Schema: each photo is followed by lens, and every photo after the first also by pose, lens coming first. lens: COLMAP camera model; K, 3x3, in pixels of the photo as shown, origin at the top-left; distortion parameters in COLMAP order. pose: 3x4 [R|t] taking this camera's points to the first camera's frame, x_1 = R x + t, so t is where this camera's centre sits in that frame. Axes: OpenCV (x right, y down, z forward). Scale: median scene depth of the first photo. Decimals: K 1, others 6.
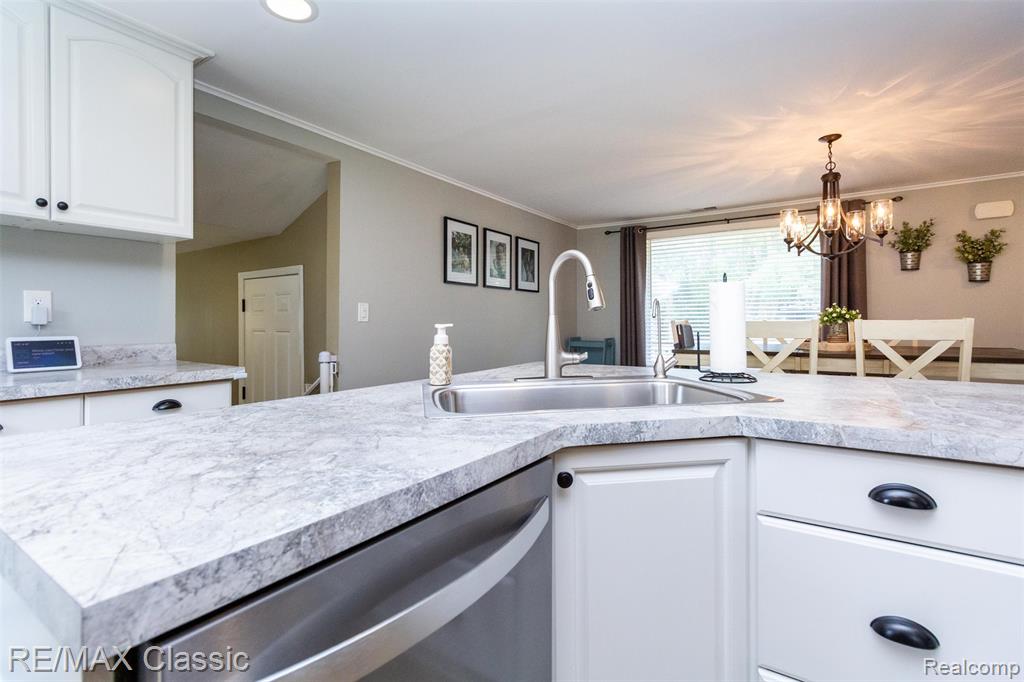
lens RADIAL K [[472.5, 0, 511.3], [0, 472.5, 324.8], [0, 0, 1]] dist [-0.001396, 0.000379]
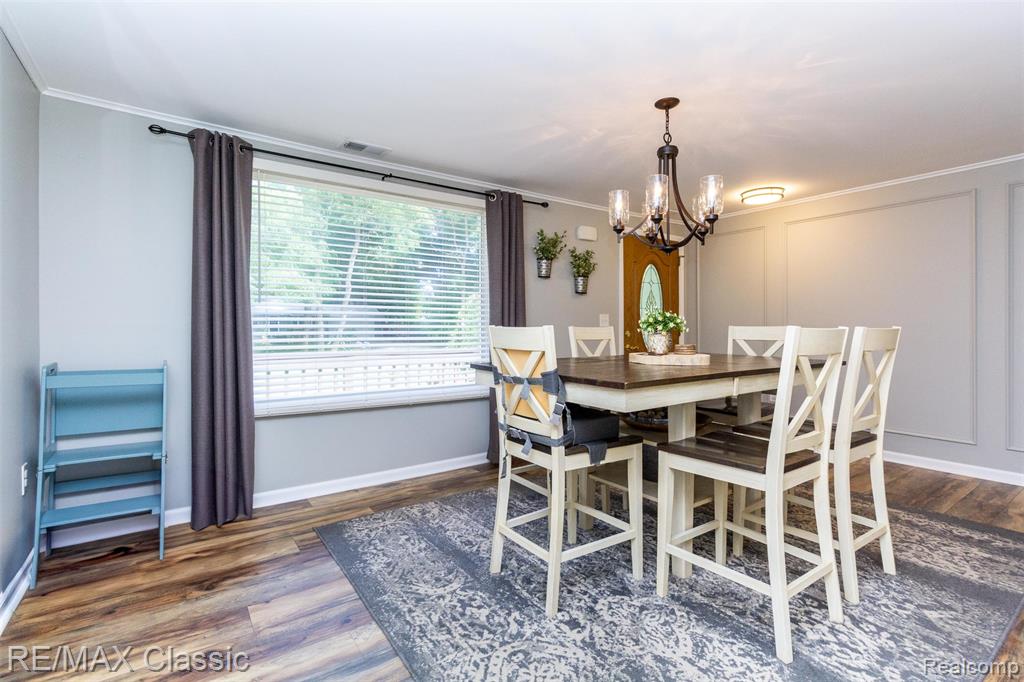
lens RADIAL K [[472.5, 0, 511.3], [0, 472.5, 324.8], [0, 0, 1]] dist [-0.001396, 0.000379]
pose [[0.352444, 0.008939, 0.935790, -0.133776], [0.002672, 0.999941, -0.010558, -0.004505], [-0.935829, 0.006222, 0.352399, 0.732336]]
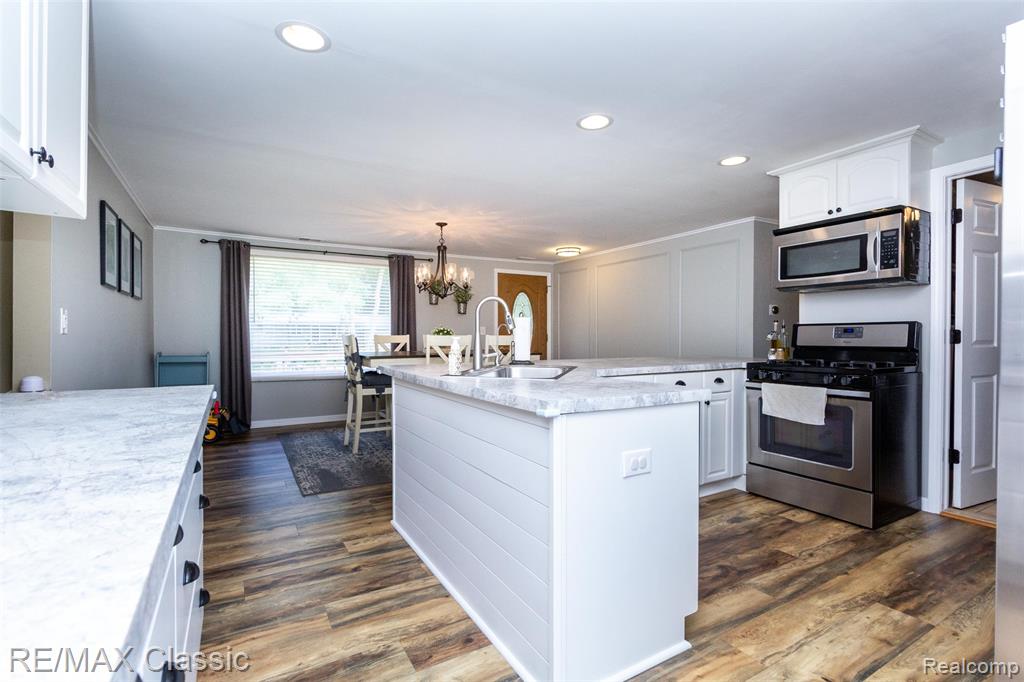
lens RADIAL K [[477.6, 0, 510.0], [0, 477.6, 335.4], [0, 0, 1]] dist [0.000785, -0.000019]
pose [[0.434395, 0.004399, 0.900712, -0.540100], [0.003386, 0.999973, -0.006516, 0.002062], [-0.900716, 0.005881, 0.434368, 0.051057]]
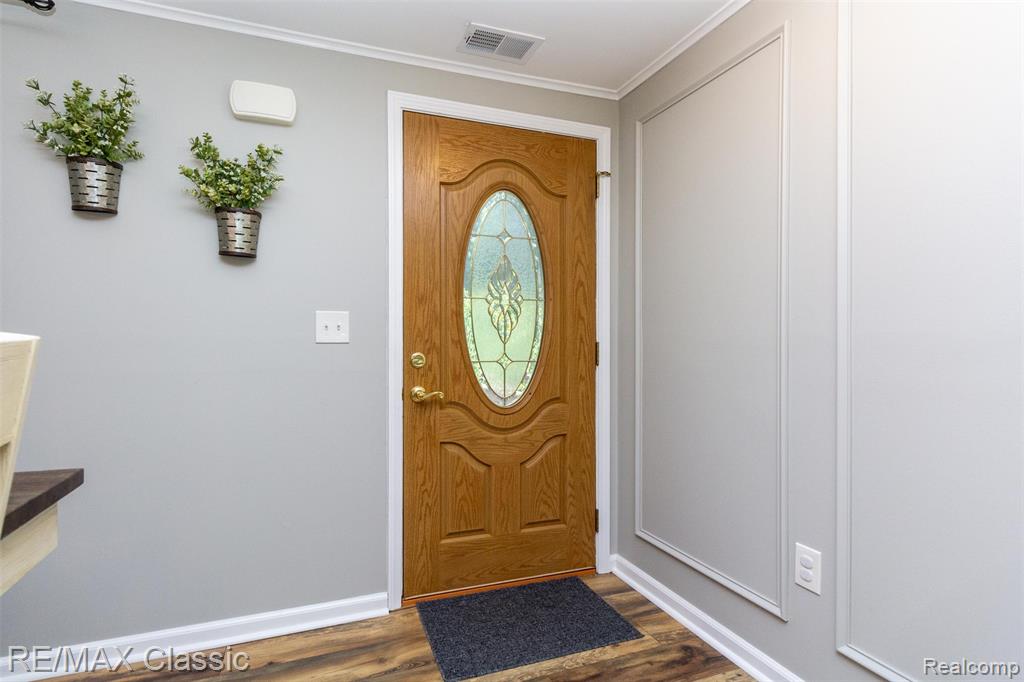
lens RADIAL K [[501.8, 0, 496.4], [0, 501.8, 347.7], [0, 0, 1]] dist [-0.000029, -0.000182]
pose [[0.592393, 0.002983, 0.805643, 0.729460], [-0.002283, 0.999995, -0.002023, -0.004412], [-0.805646, -0.000641, 0.592397, 0.503729]]
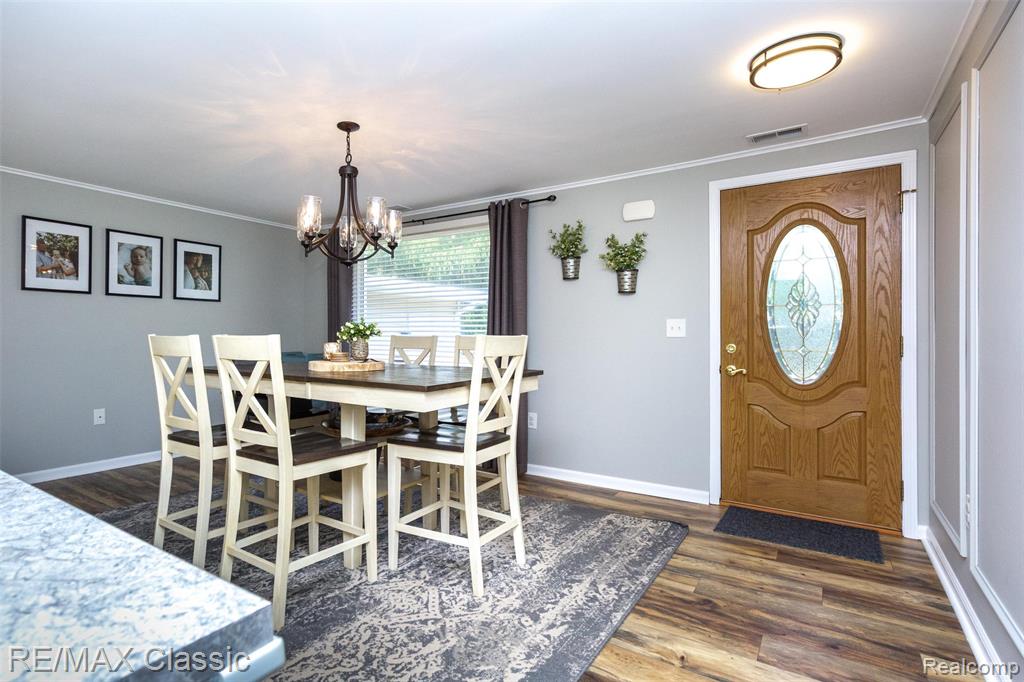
lens RADIAL K [[514.5, 0, 473.1], [0, 514.5, 335.1], [0, 0, 1]] dist [-0.001340, 0.000058]
pose [[0.999880, 0.008358, -0.013022, 0.697186], [-0.008424, 0.999952, -0.005045, -0.006106], [0.012979, 0.005154, 0.999902, 0.043443]]
